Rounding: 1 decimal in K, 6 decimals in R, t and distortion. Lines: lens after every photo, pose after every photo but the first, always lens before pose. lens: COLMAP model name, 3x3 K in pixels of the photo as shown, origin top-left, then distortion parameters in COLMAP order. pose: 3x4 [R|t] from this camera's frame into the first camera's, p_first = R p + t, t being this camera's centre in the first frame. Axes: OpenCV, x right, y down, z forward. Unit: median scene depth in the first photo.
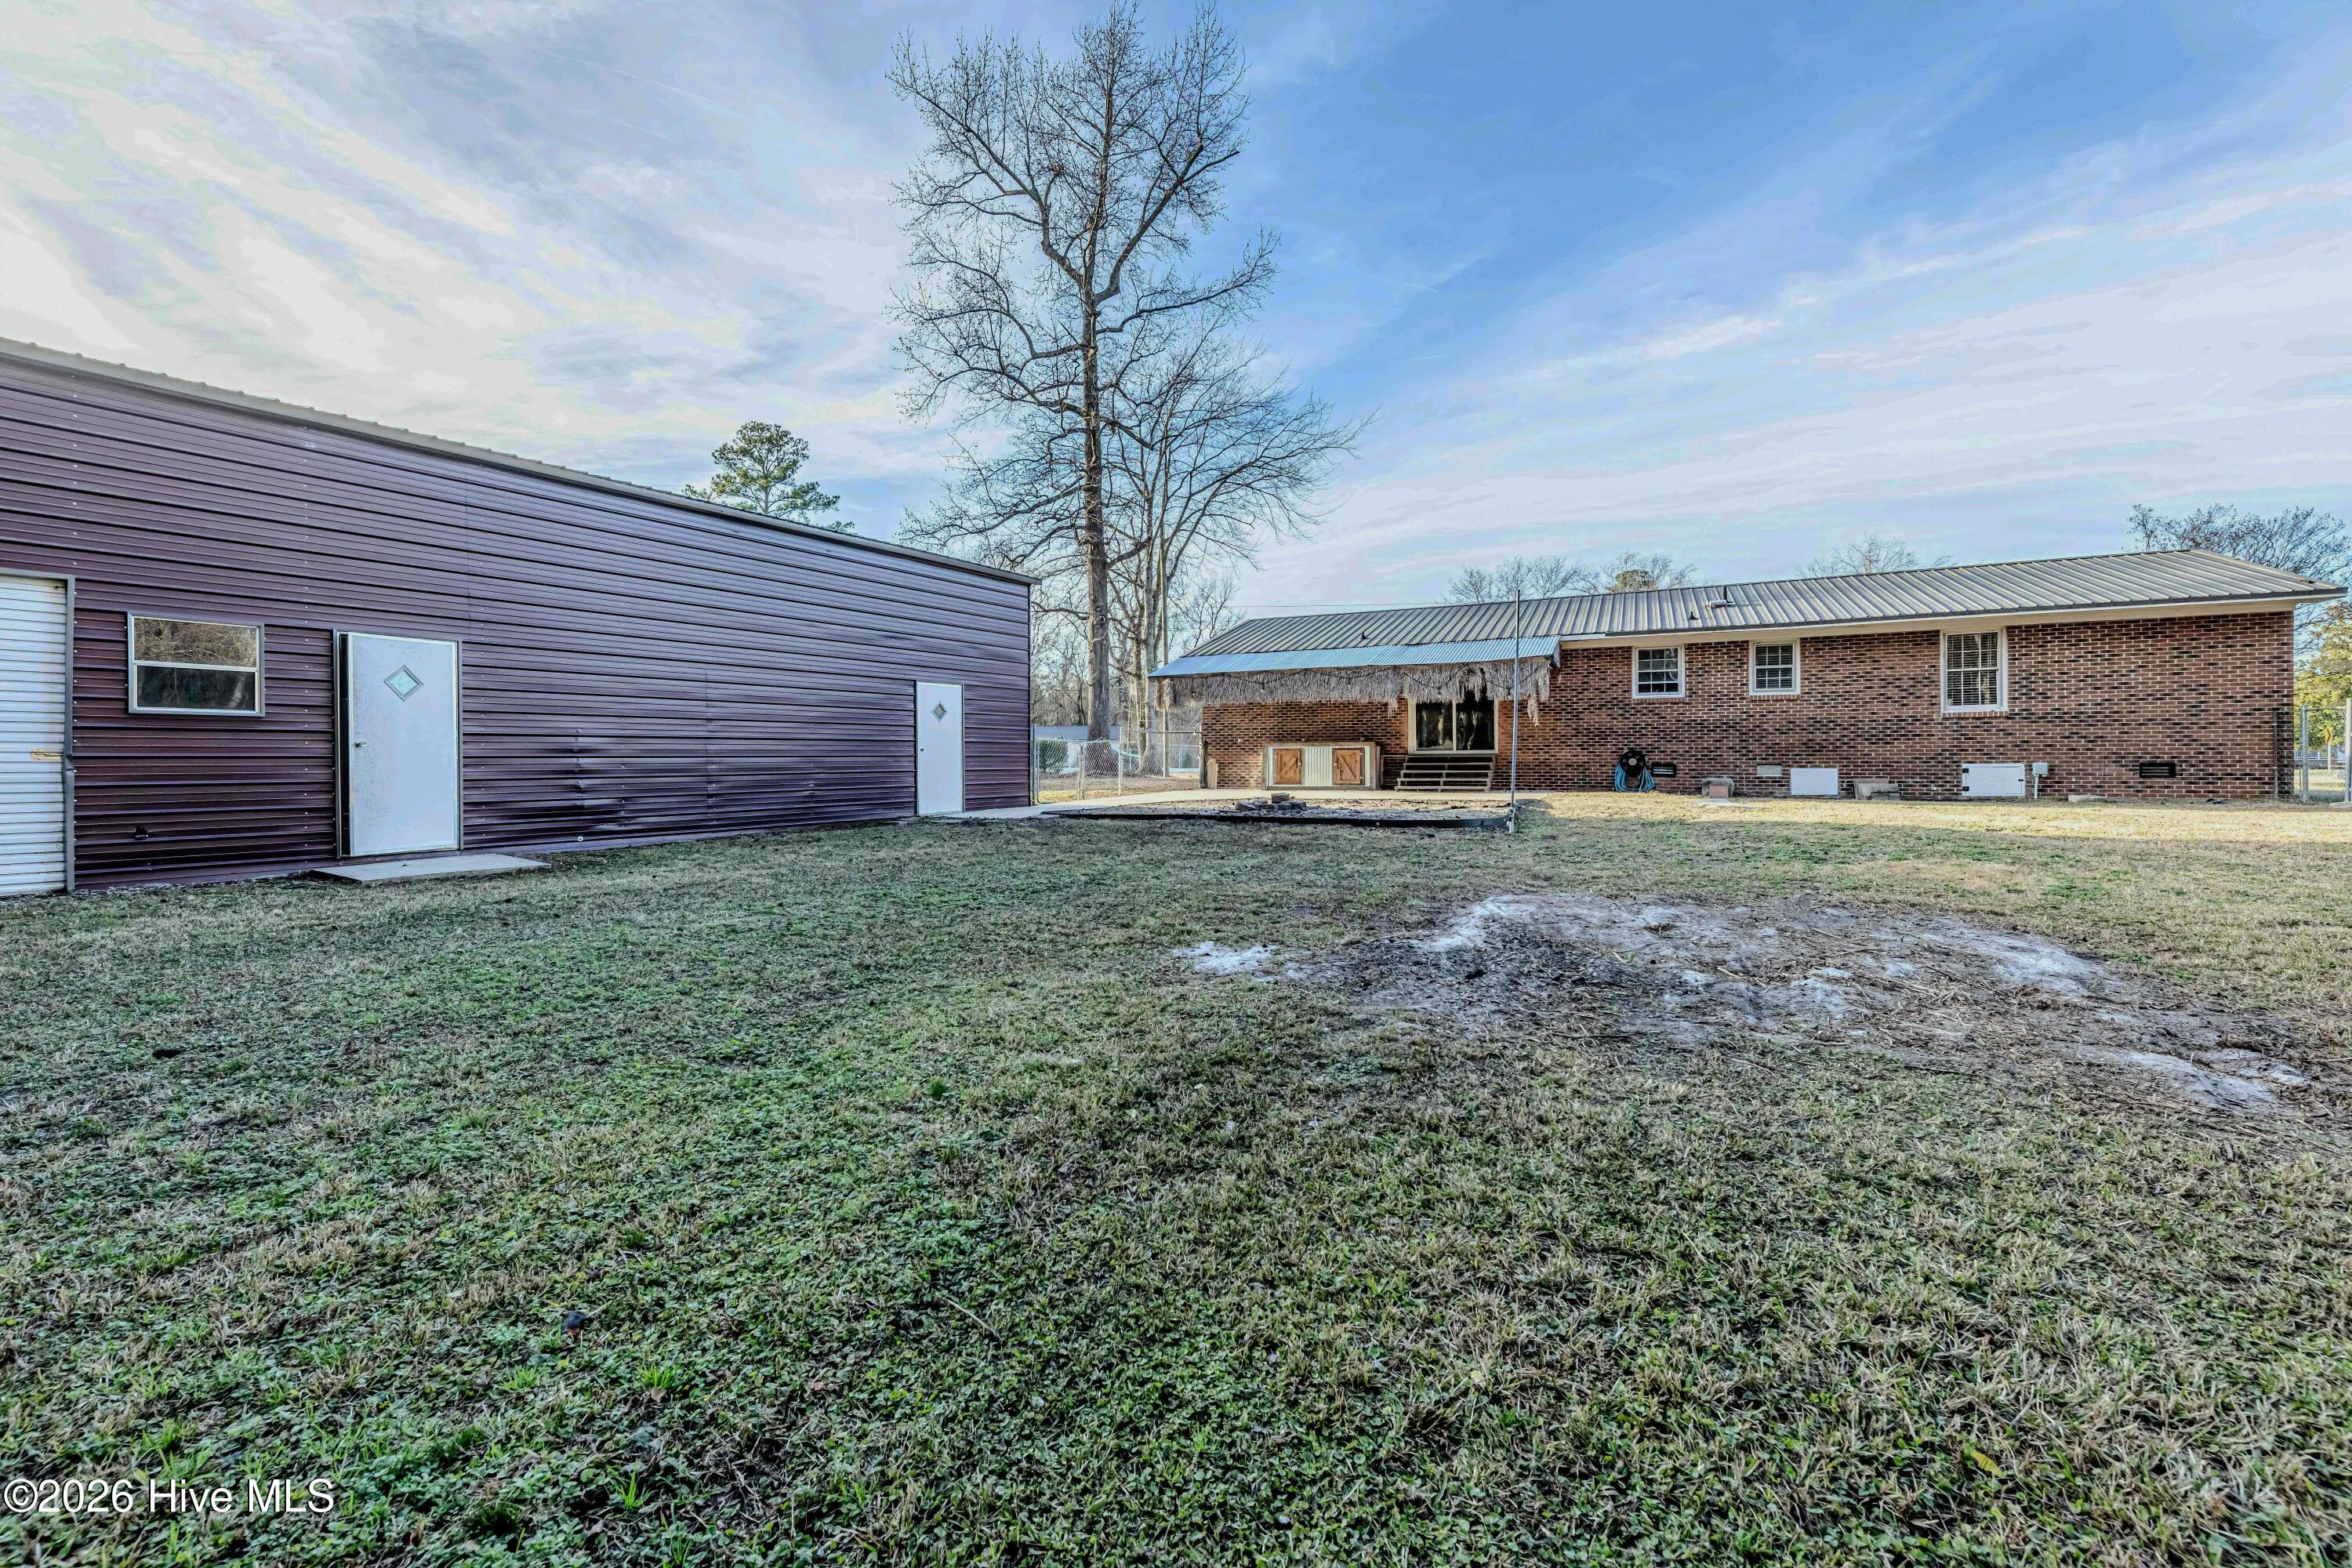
lens RADIAL K [[922.3, 0, 1177.1], [0, 922.3, 770.4], [0, 0, 1]] dist [-0.000748, -0.000523]
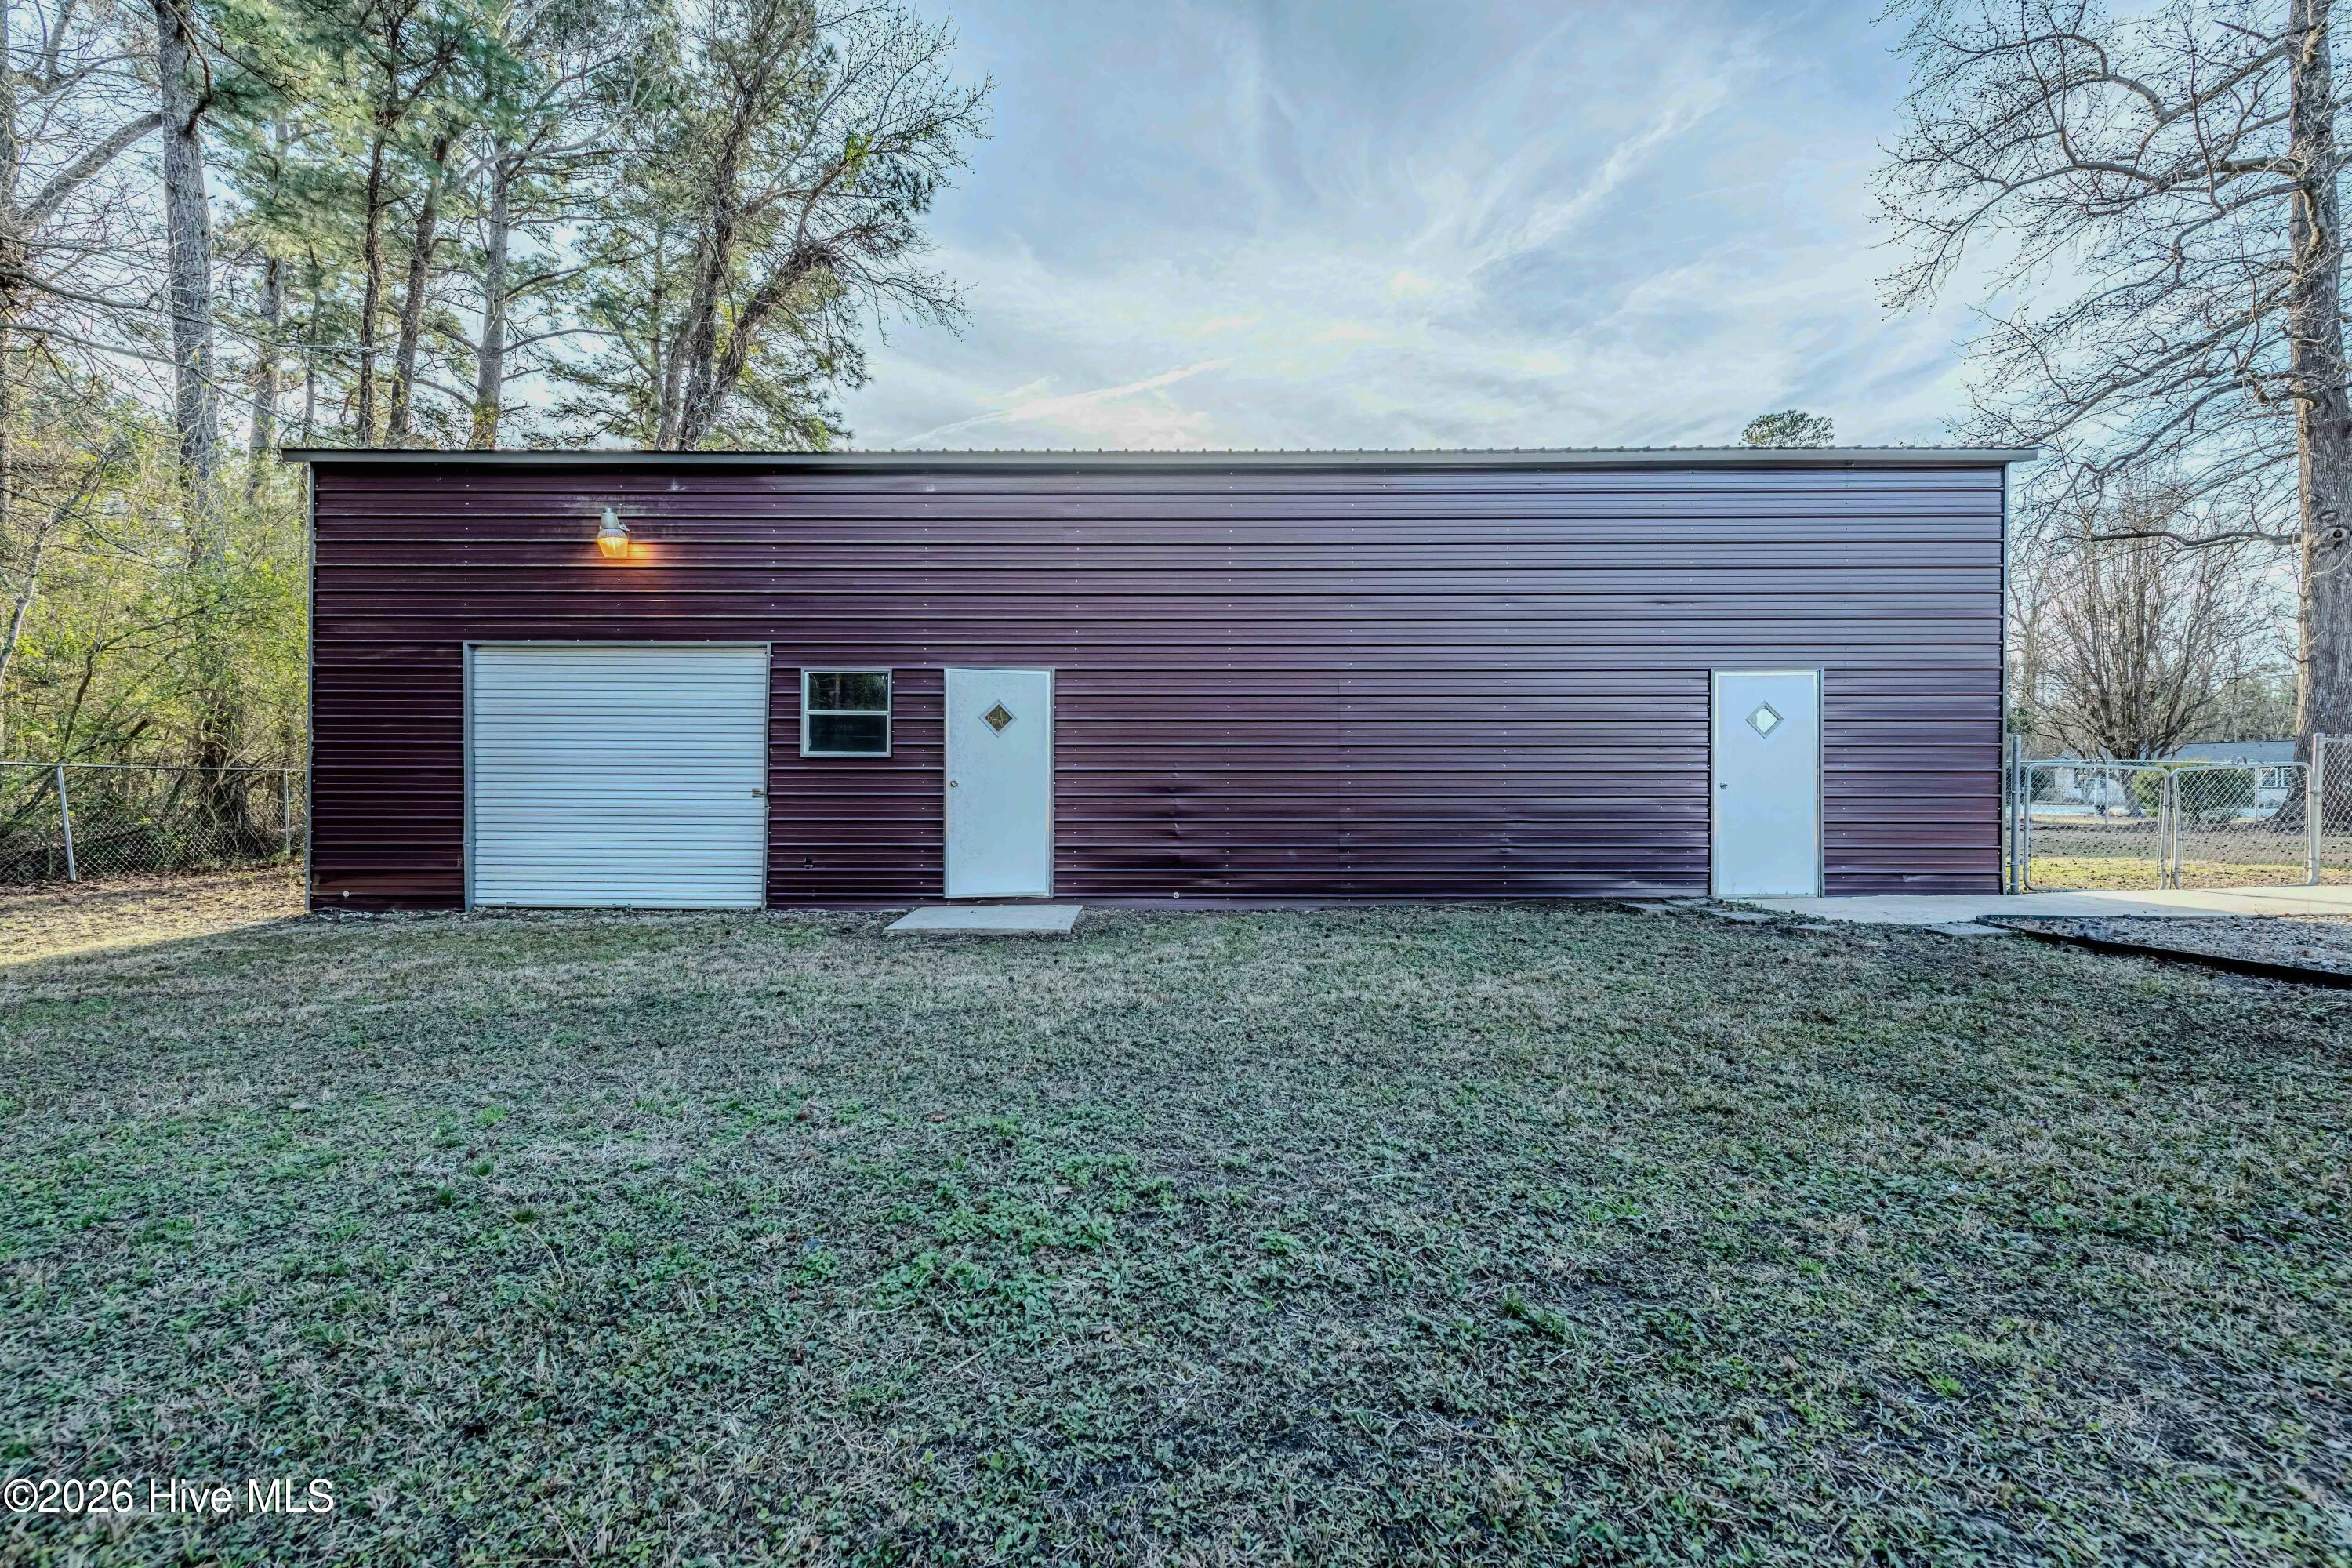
lens RADIAL K [[922.3, 0, 1174.0], [0, 922.3, 791.0], [0, 0, 1]] dist [-0.000748, -0.000523]
pose [[0.527604, 0.006049, -0.849469, 0.039187], [-0.014699, 0.999890, -0.002010, -0.012963], [0.849363, 0.013547, 0.527635, 0.402151]]
